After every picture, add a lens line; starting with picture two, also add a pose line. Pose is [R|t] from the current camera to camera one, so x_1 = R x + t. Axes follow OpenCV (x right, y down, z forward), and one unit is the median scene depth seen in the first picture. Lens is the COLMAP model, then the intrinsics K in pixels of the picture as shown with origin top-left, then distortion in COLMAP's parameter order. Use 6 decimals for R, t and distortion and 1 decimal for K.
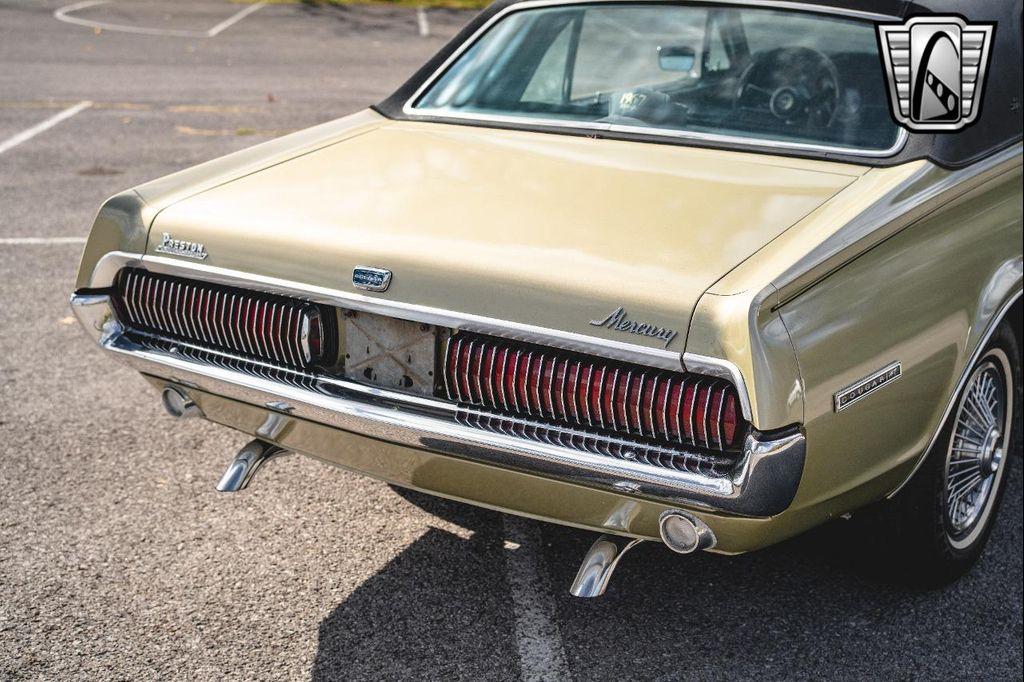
lens RADIAL K [[1487.3, 0, 511.9], [0, 1487.3, 328.7], [0, 0, 1]] dist [-0.020370, 0.467868]
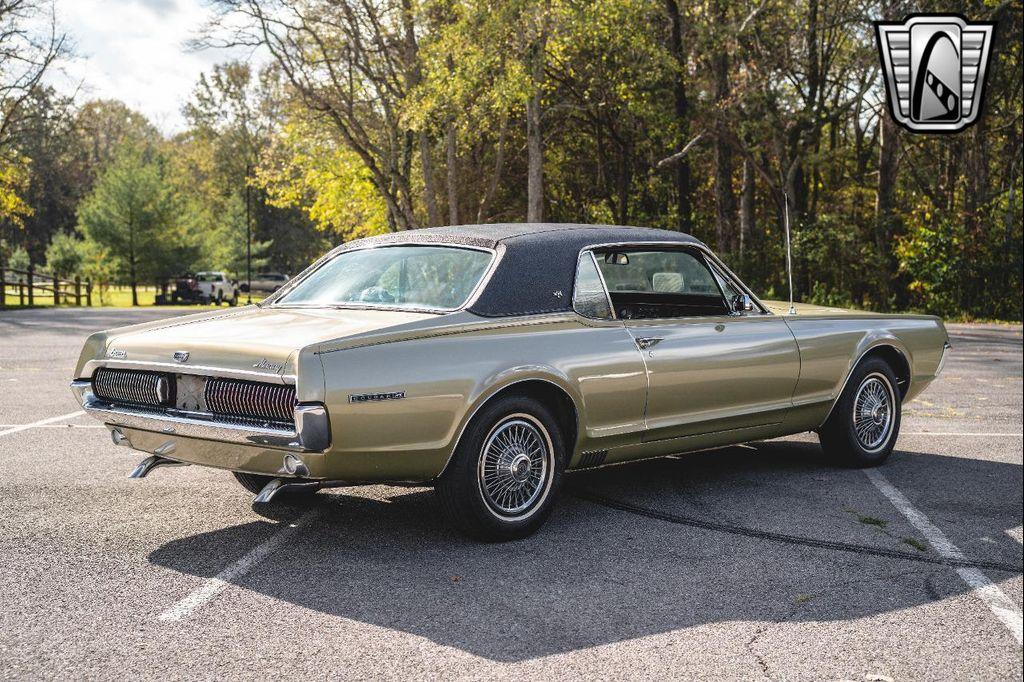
lens RADIAL K [[1487.3, 0, 511.9], [0, 1487.3, 328.7], [0, 0, 1]] dist [-0.020370, 0.467868]
pose [[0.980551, -0.006360, -0.196163, 0.717685], [-0.035698, 0.977024, -0.210117, 0.326257], [0.192992, 0.213033, 0.957795, -0.869511]]
